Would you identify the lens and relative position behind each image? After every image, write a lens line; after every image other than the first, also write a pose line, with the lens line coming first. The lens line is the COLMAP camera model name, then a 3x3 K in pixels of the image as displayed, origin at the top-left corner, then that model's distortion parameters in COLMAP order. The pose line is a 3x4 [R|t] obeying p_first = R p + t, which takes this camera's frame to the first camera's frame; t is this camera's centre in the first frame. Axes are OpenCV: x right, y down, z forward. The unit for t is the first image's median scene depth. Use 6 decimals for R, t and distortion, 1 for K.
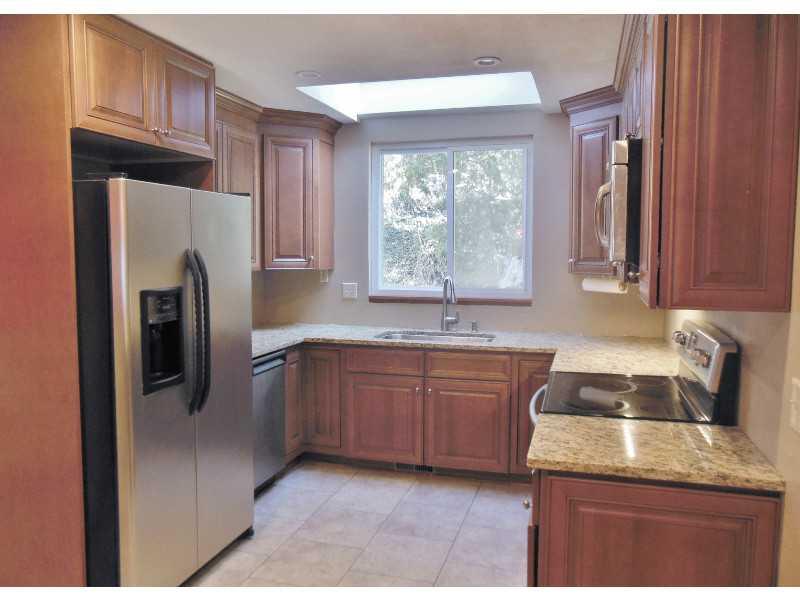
lens RADIAL K [[645.1, 0, 396.5], [0, 645.1, 300.0], [0, 0, 1]] dist [0.010021, -0.008911]
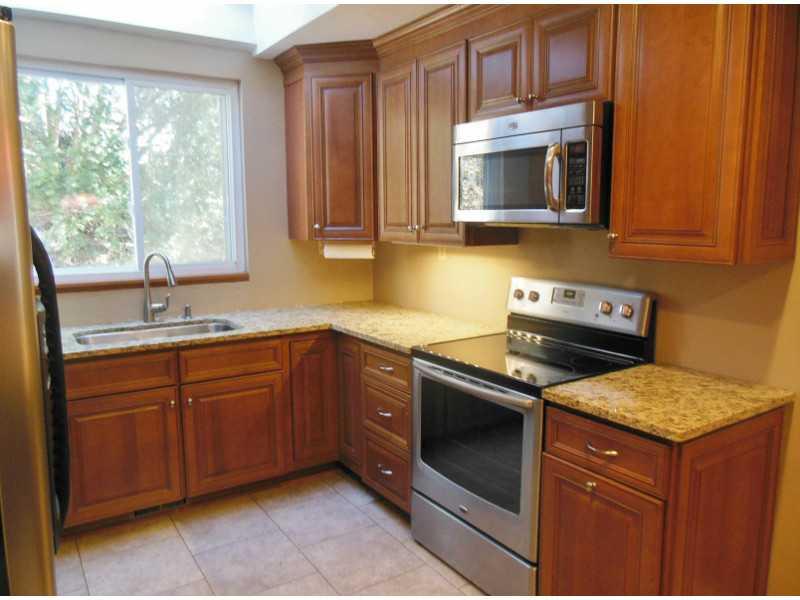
lens RADIAL K [[617.8, 0, 398.6], [0, 617.8, 299.2], [0, 0, 1]] dist [-0.025154, 0.014179]
pose [[0.648452, -0.106247, 0.753805, -0.331827], [0.069508, 0.994340, 0.080356, -0.020757], [-0.758076, 0.000289, 0.652166, 0.348321]]
